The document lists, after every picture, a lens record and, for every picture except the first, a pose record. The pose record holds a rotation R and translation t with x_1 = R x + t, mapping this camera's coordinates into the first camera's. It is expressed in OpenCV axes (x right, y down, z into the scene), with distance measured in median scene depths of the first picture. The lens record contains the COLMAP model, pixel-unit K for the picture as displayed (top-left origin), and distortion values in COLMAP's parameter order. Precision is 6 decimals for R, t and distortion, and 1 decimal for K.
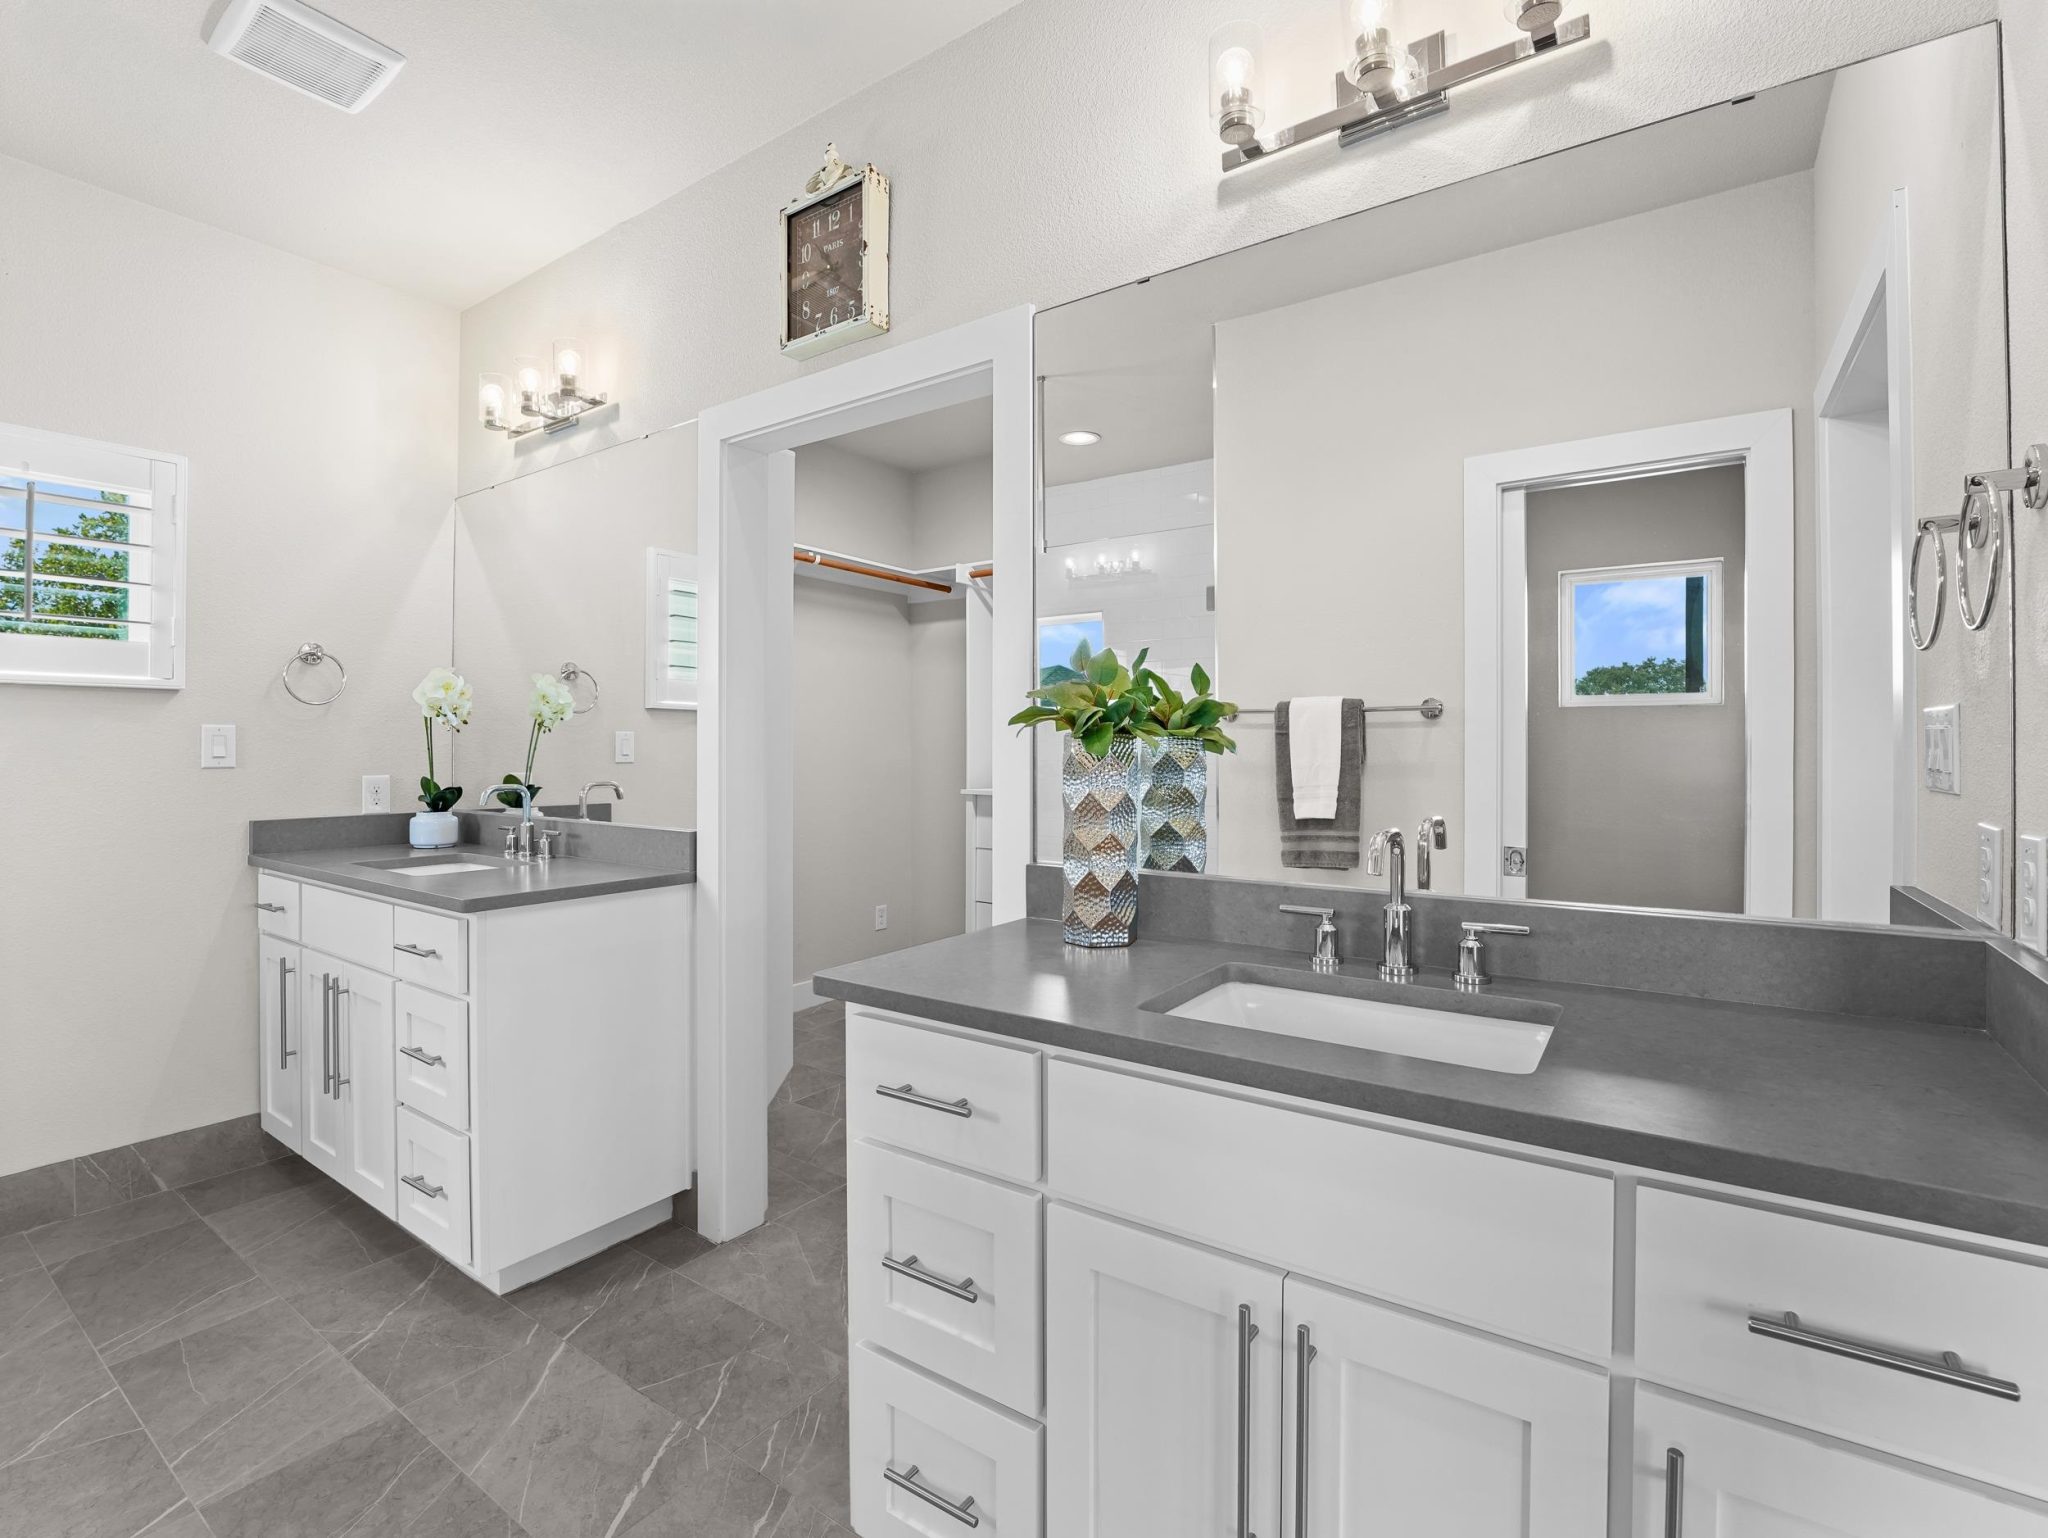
lens RADIAL K [[935.0, 0, 1049.9], [0, 935.0, 745.5], [0, 0, 1]] dist [-0.019711, 0.000864]
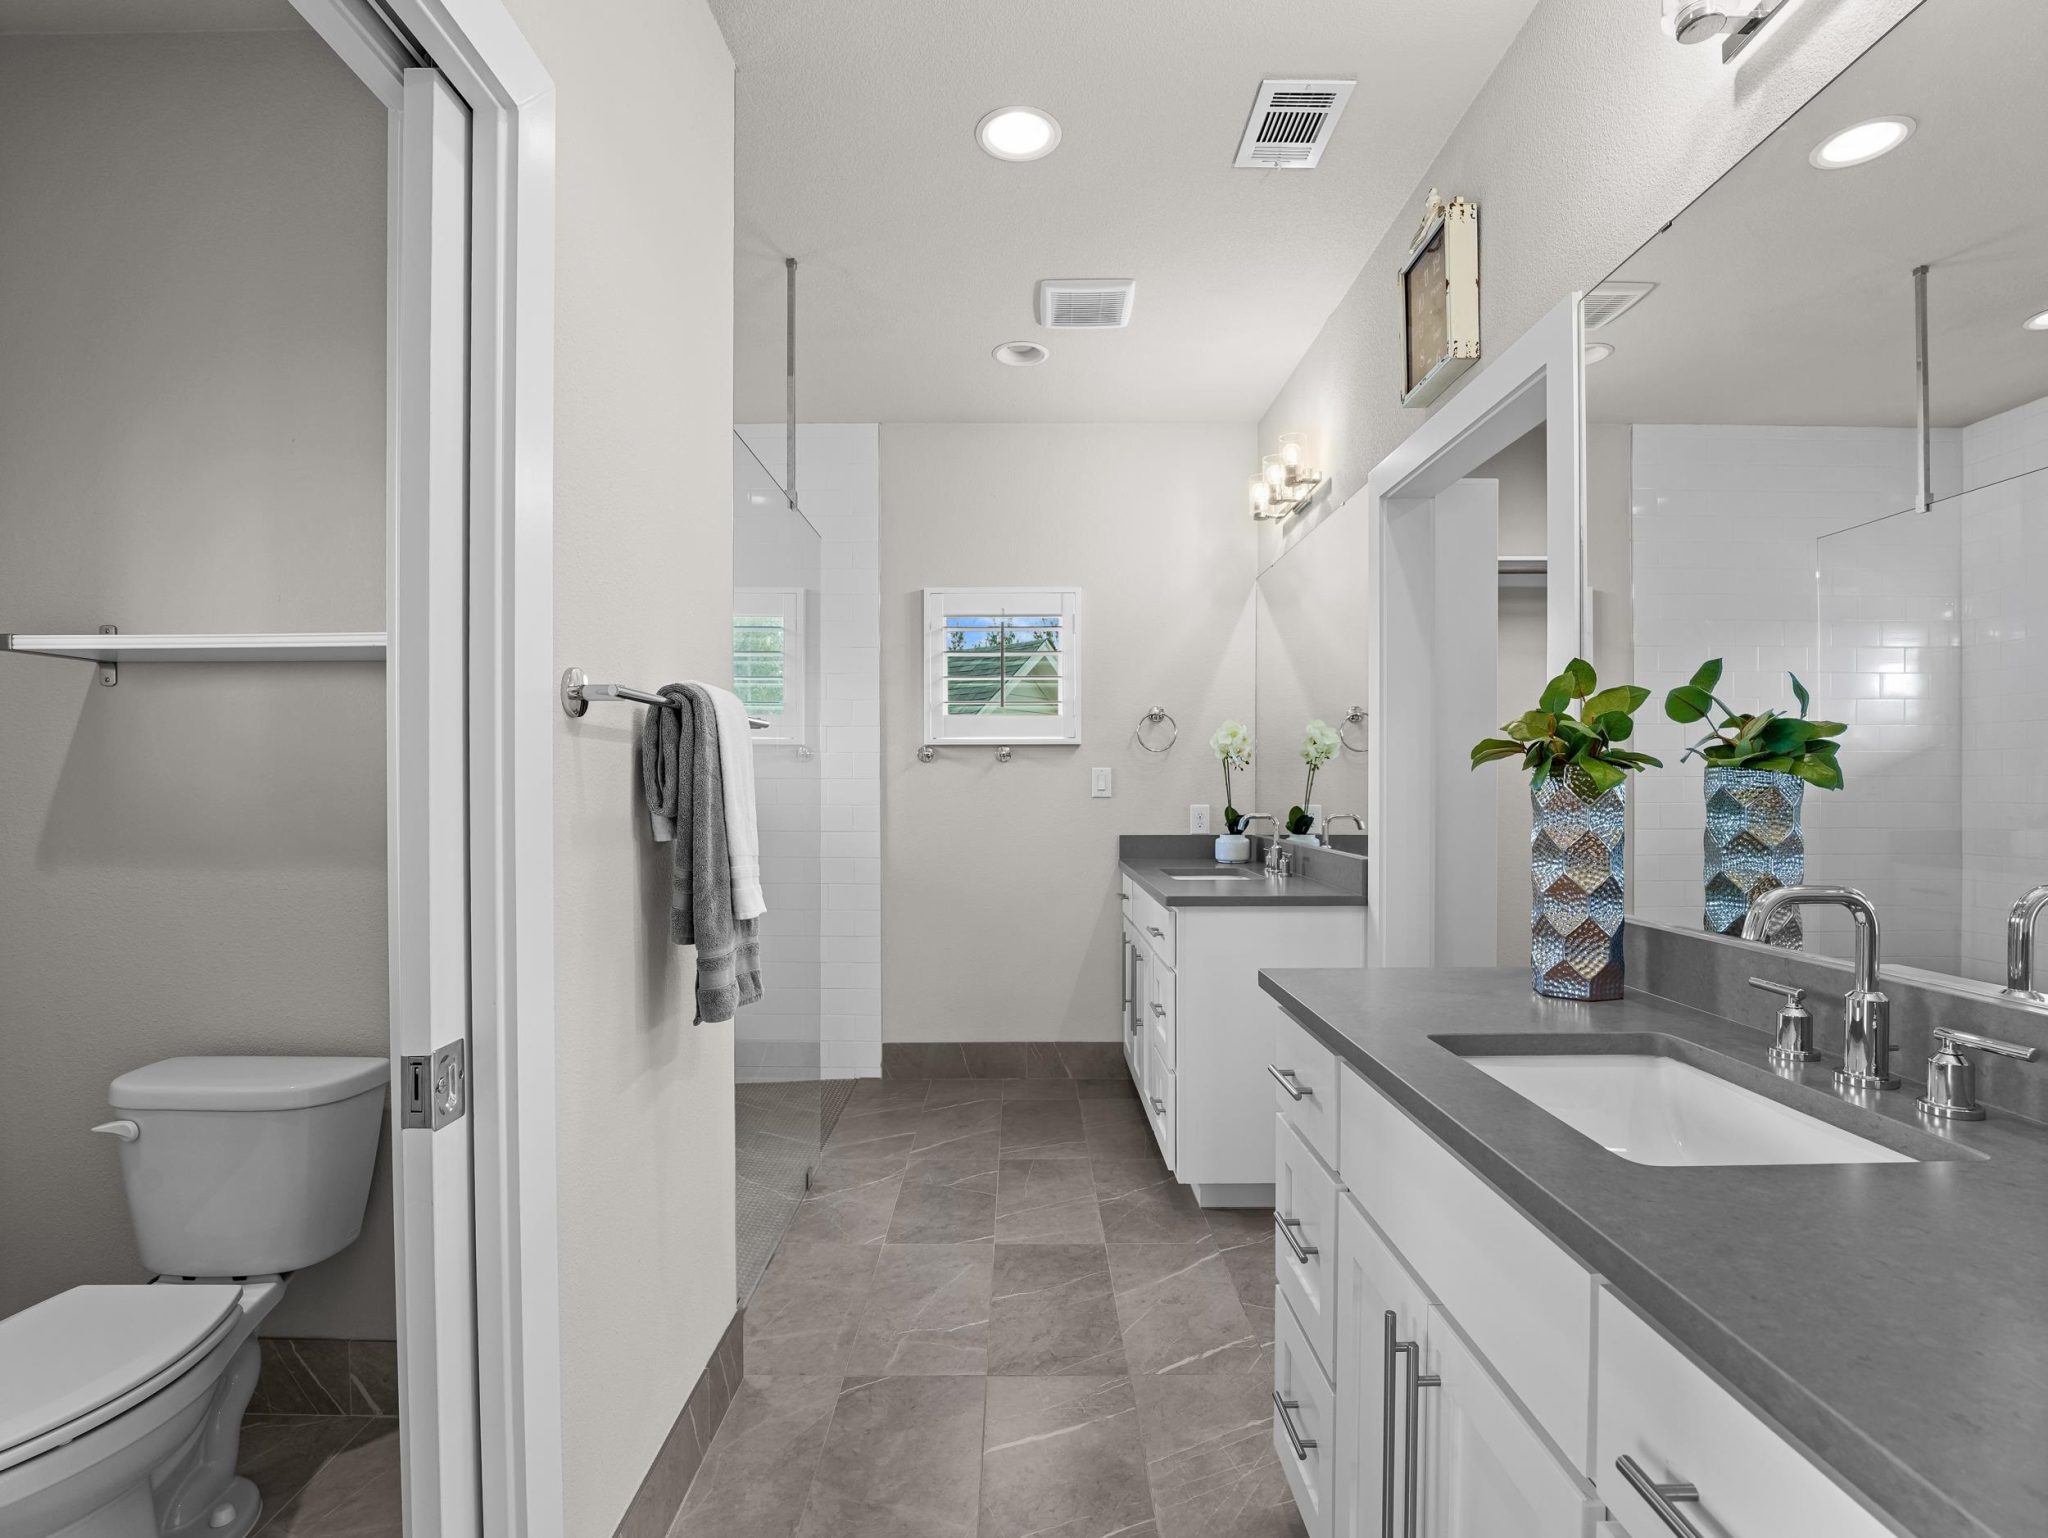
lens RADIAL K [[1010.1, 0, 1069.0], [0, 1010.1, 788.8], [0, 0, 1]] dist [-0.023492, 0.001118]
pose [[0.593227, 0.001584, -0.805034, 0.429305], [0.004380, 0.999977, 0.005195, 0.002520], [0.805023, -0.006608, 0.593206, 0.020248]]
